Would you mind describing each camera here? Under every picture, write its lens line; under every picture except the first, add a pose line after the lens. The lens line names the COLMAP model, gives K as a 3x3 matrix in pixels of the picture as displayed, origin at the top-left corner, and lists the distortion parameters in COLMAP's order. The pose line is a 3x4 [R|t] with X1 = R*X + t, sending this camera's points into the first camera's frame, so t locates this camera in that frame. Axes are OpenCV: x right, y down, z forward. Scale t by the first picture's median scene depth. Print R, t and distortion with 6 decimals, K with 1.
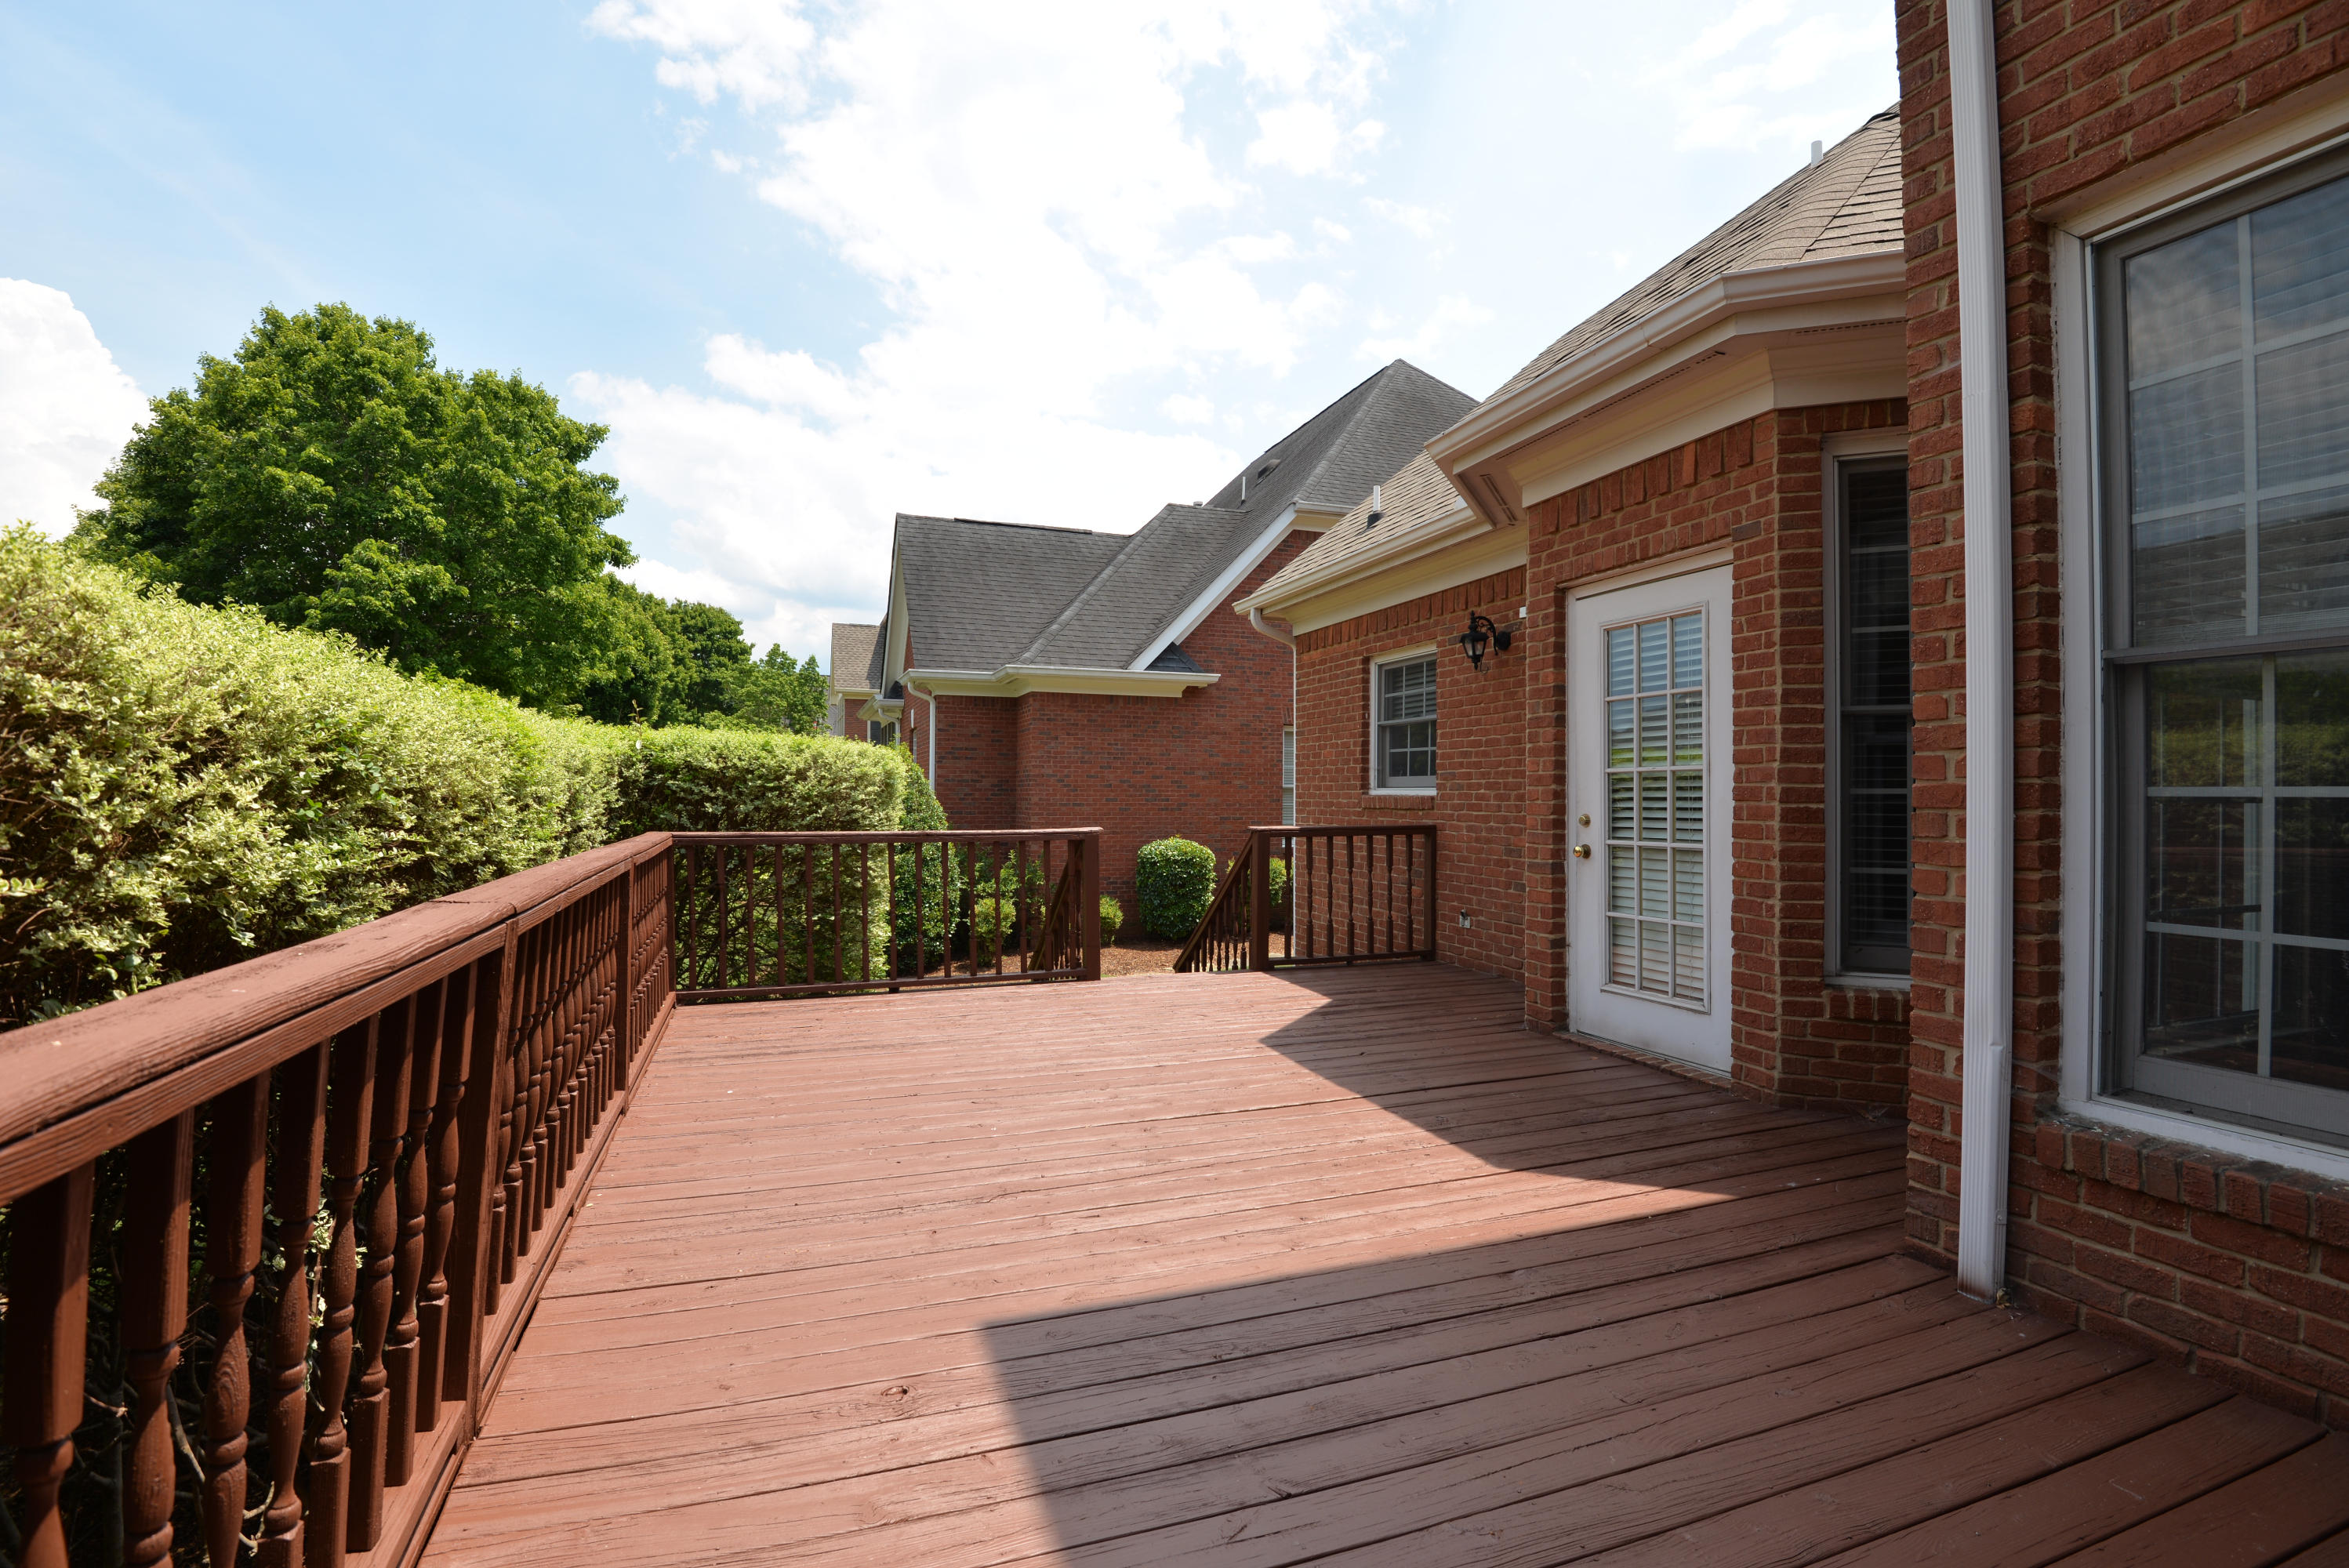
lens RADIAL K [[1082.6, 0, 1172.4], [0, 1082.6, 788.5], [0, 0, 1]] dist [0.000360, -0.029728]
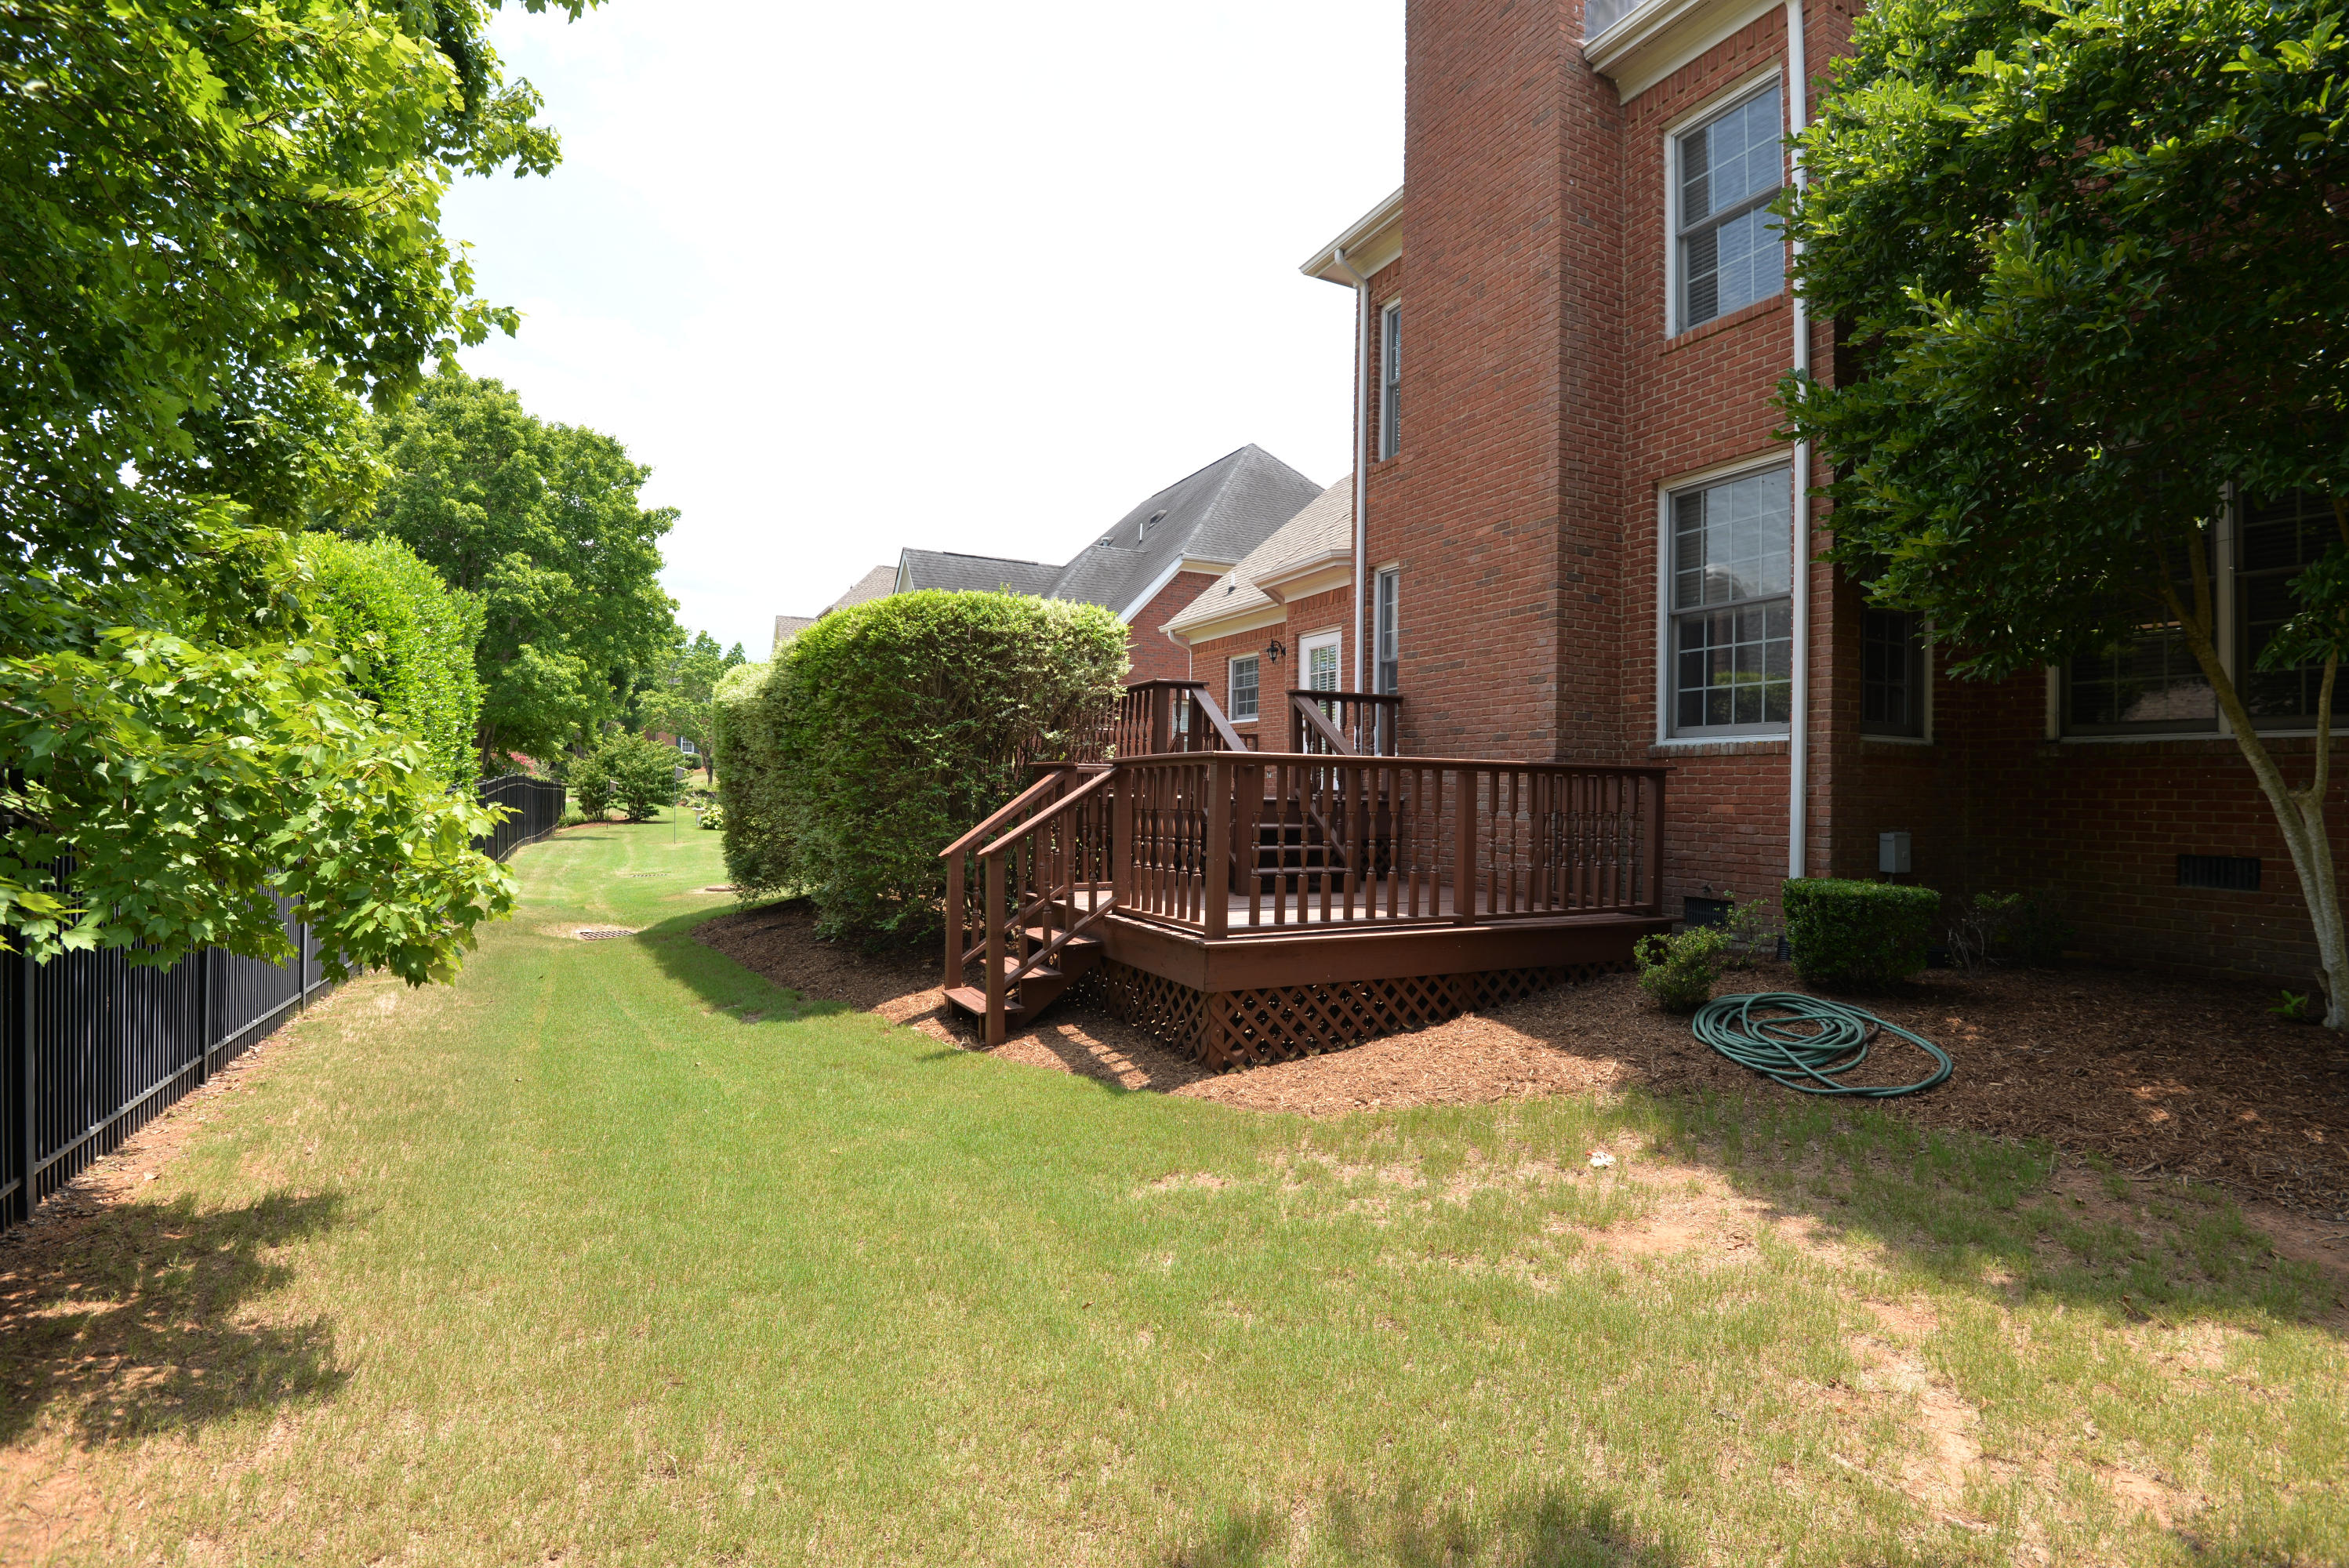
lens RADIAL K [[1082.6, 0, 1172.4], [0, 1082.6, 788.5], [0, 0, 1]] dist [0.000360, -0.029728]
pose [[0.991714, 0.008978, 0.128154, -0.091471], [-0.009561, 0.999947, 0.003929, 0.060010], [-0.128112, -0.005121, 0.991747, -0.507410]]
